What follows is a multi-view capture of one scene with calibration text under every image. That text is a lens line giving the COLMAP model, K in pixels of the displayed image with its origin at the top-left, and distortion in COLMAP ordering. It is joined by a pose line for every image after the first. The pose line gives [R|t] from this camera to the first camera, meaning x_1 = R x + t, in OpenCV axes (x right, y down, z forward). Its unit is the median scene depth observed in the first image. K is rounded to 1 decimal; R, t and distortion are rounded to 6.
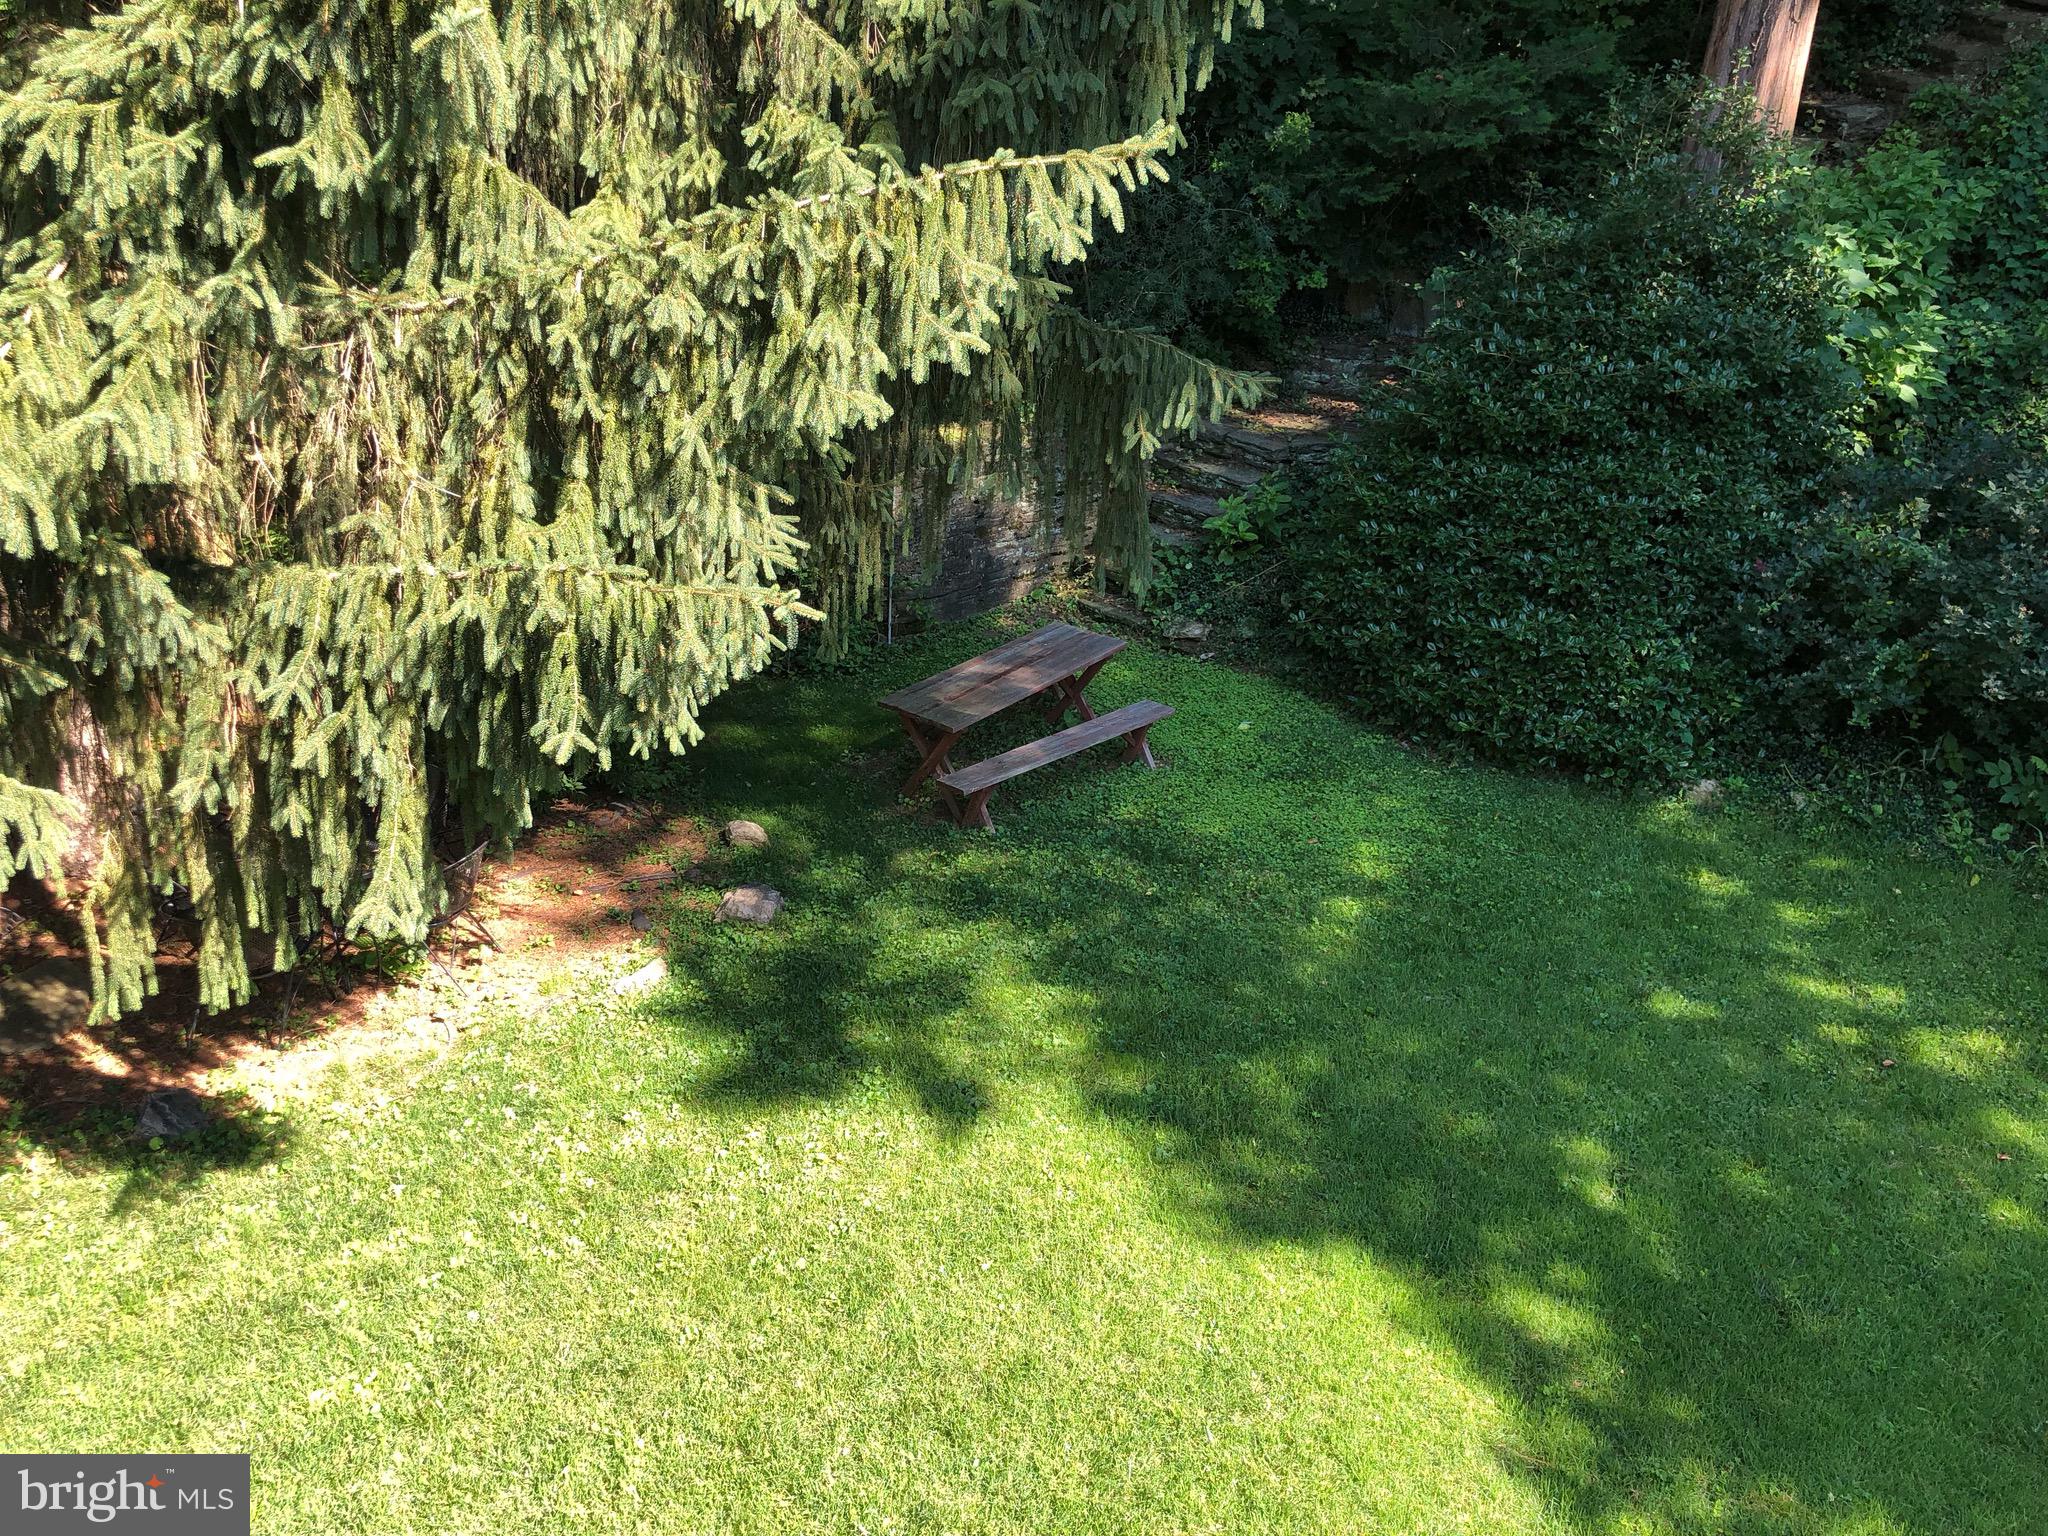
lens RADIAL K [[1673.0, 0, 1025.5], [0, 1673.0, 755.6], [0, 0, 1]] dist [0.043013, -0.050862]
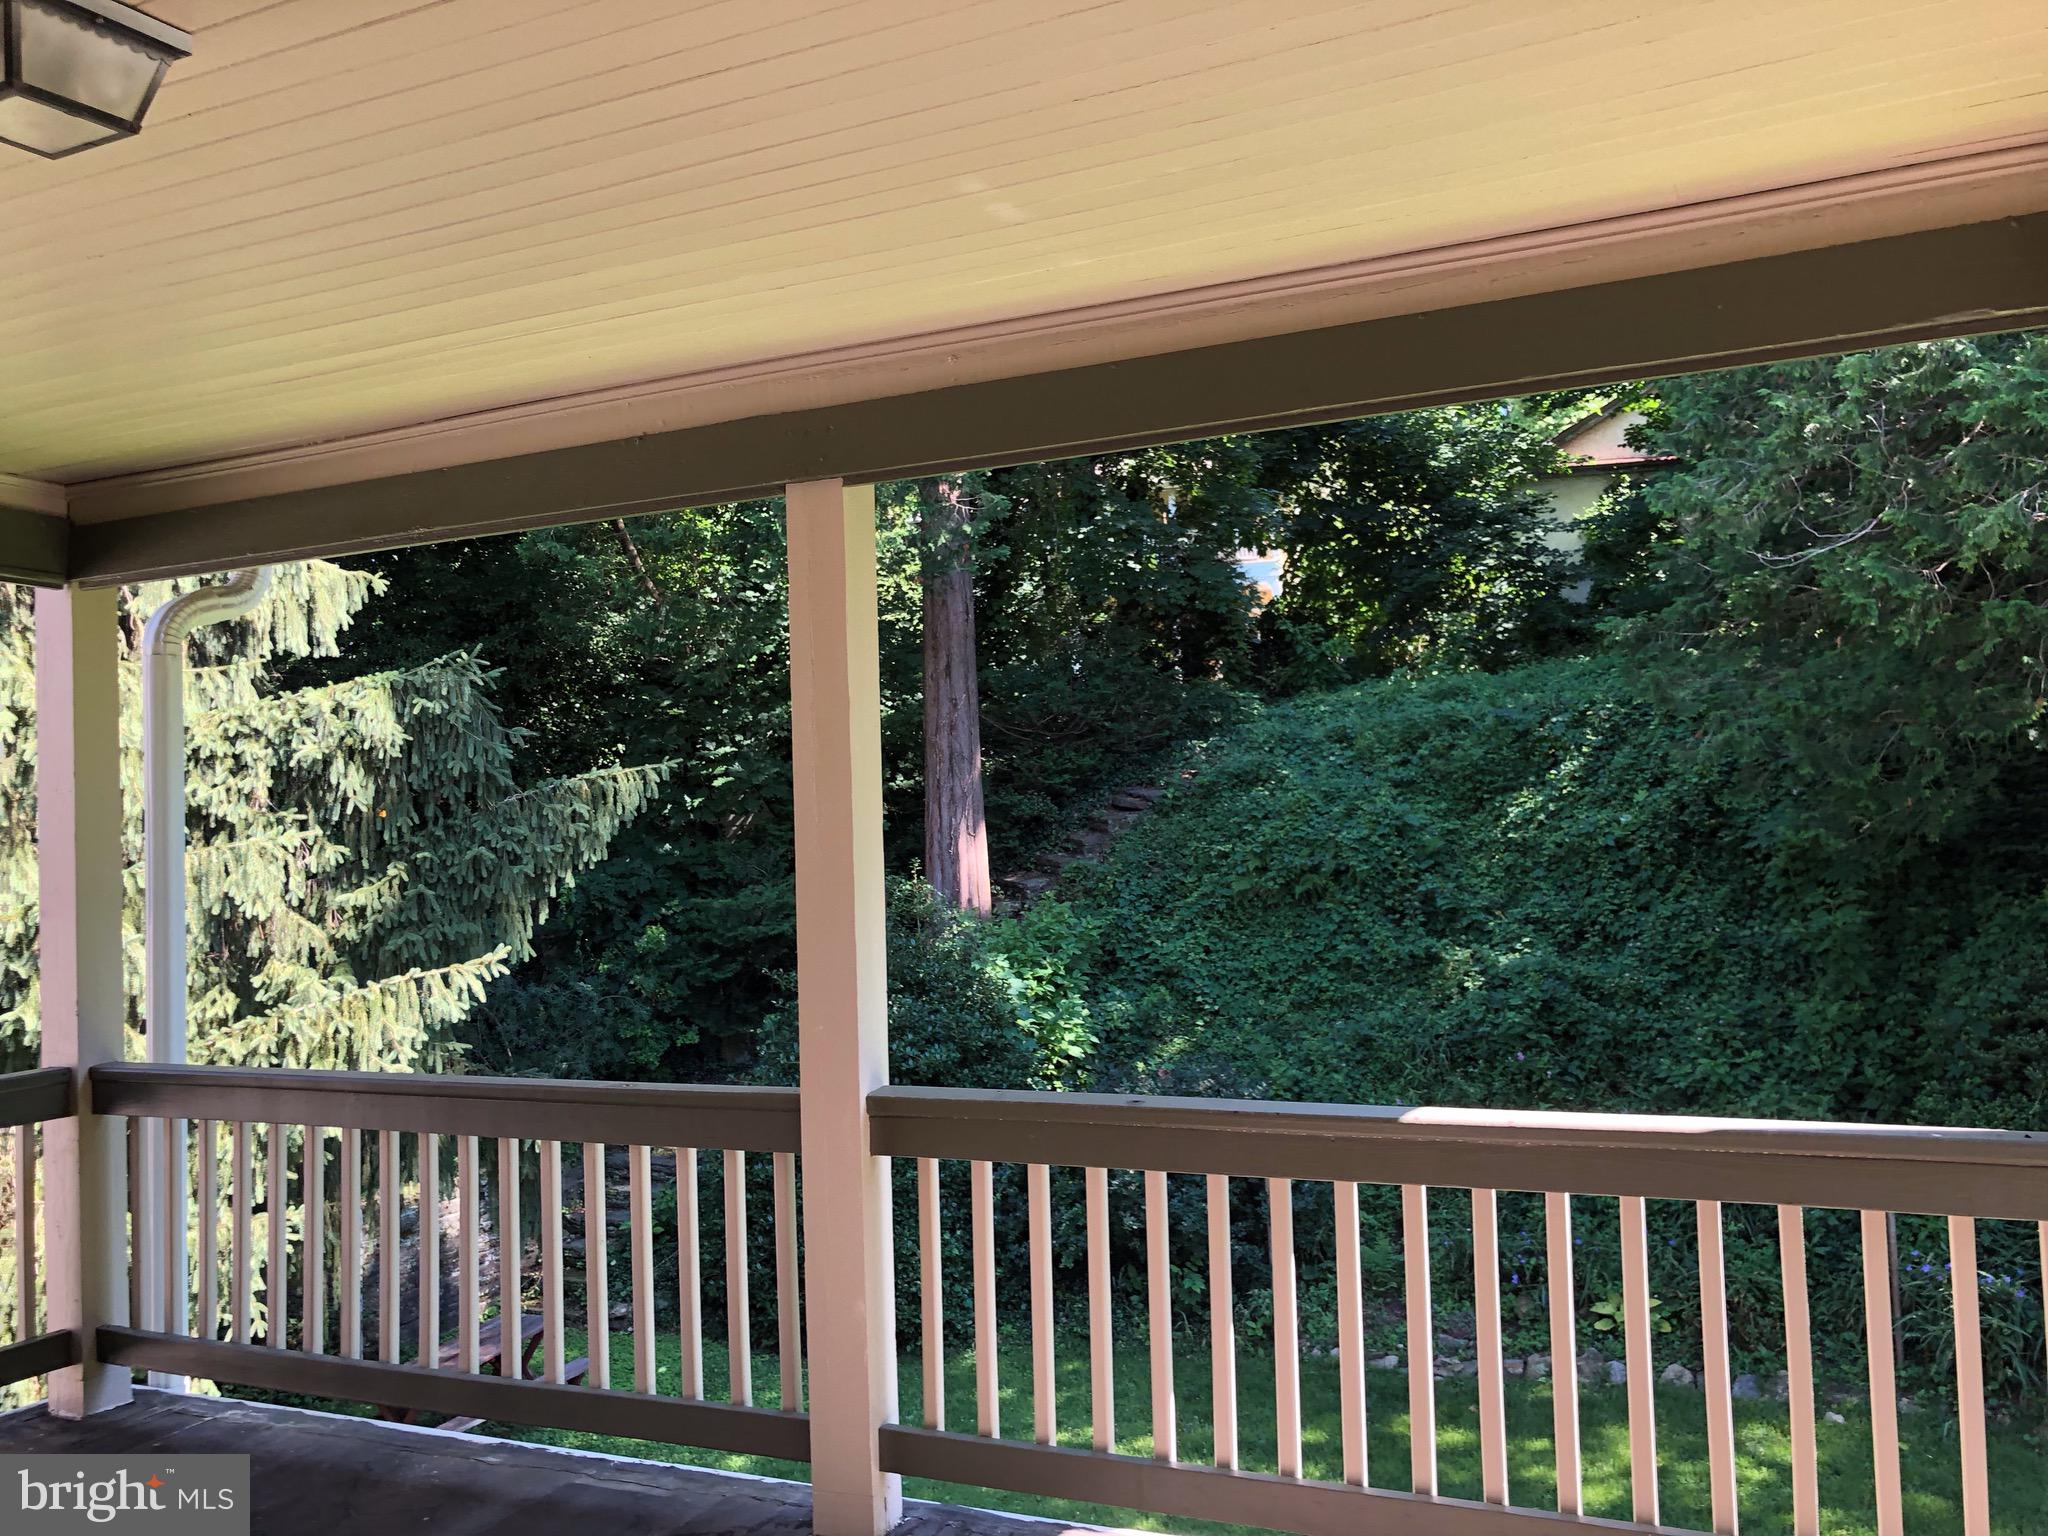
lens RADIAL K [[1673.0, 0, 1044.8], [0, 1673.0, 738.1], [0, 0, 1]] dist [0.043013, -0.050862]
pose [[0.941813, -0.077915, 0.326982, 0.043633], [0.217522, 0.882894, -0.416152, 0.278599], [-0.256266, 0.463063, 0.848469, -0.715798]]
